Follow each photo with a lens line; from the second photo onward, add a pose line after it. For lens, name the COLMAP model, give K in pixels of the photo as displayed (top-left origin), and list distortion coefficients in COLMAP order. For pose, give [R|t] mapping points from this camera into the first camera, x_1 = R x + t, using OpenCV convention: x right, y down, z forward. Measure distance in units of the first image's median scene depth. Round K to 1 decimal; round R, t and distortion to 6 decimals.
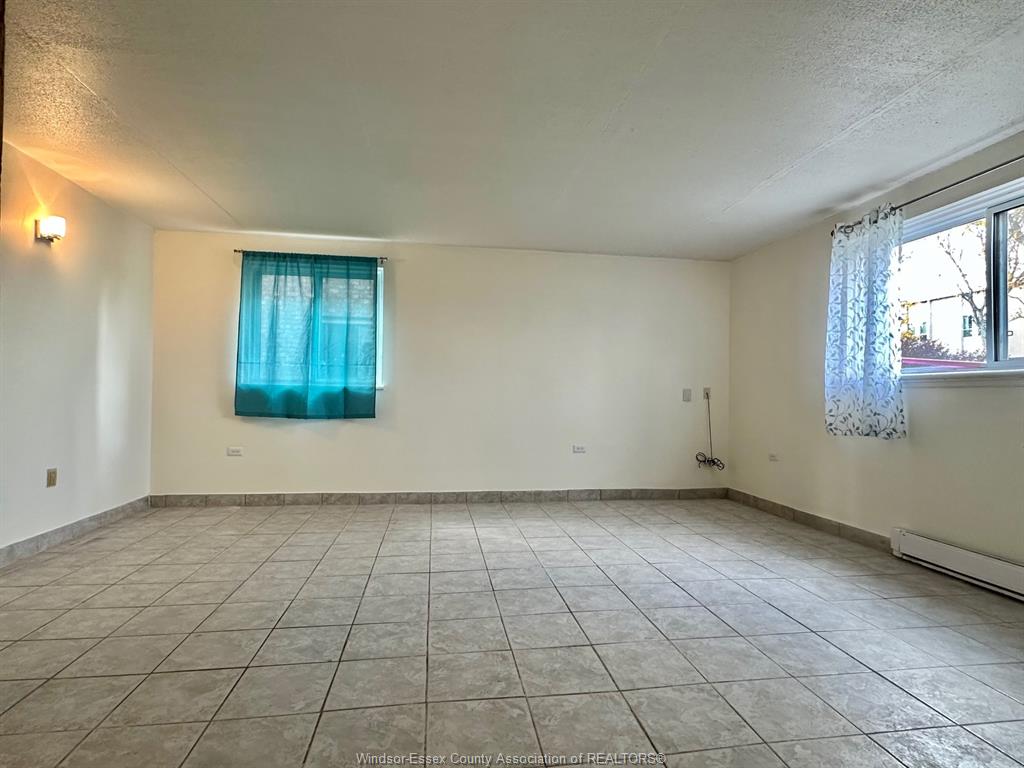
lens RADIAL K [[537.2, 0, 512.0], [0, 537.2, 384.0], [0, 0, 1]] dist [-0.001484, 0.000659]
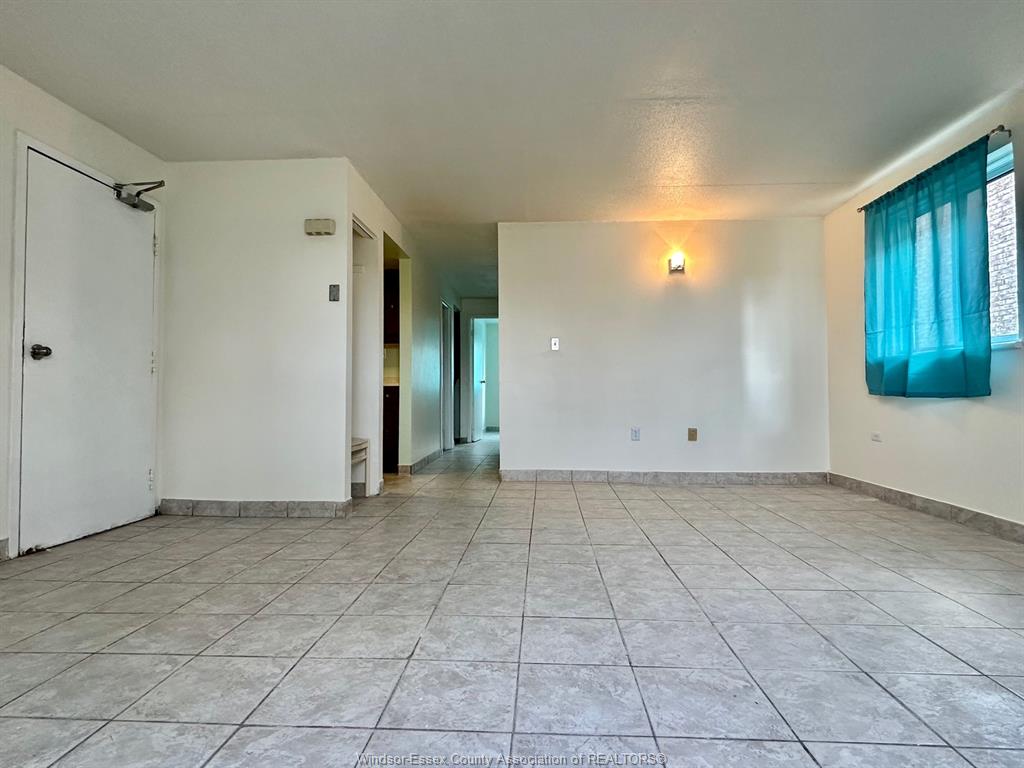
lens RADIAL K [[537.2, 0, 512.0], [0, 537.2, 384.0], [0, 0, 1]] dist [-0.001484, 0.000659]
pose [[-0.201342, -0.035325, -0.978884, 0.595456], [0.019596, 0.999004, -0.040082, 0.084486], [0.979325, -0.027252, -0.200449, 0.781742]]
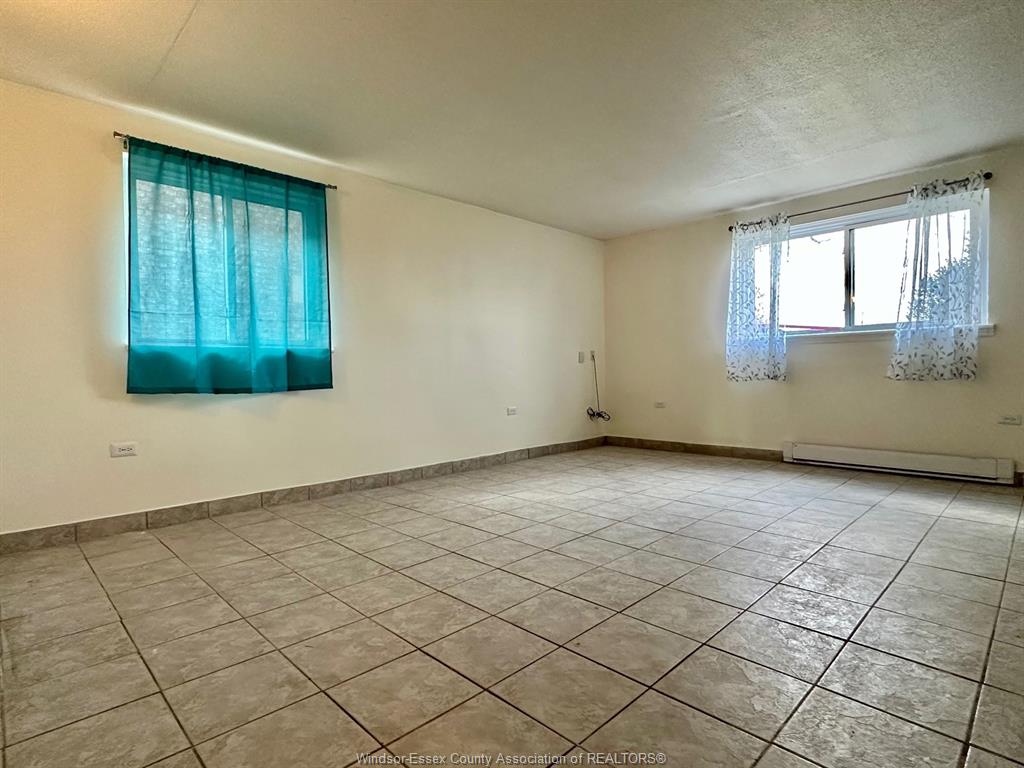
lens RADIAL K [[537.2, 0, 512.0], [0, 537.2, 384.0], [0, 0, 1]] dist [-0.001484, 0.000659]
pose [[0.806467, -0.041620, 0.589813, -0.675570], [0.015809, 0.998681, 0.048856, 0.029053], [-0.591068, -0.030077, 0.806061, 0.264724]]
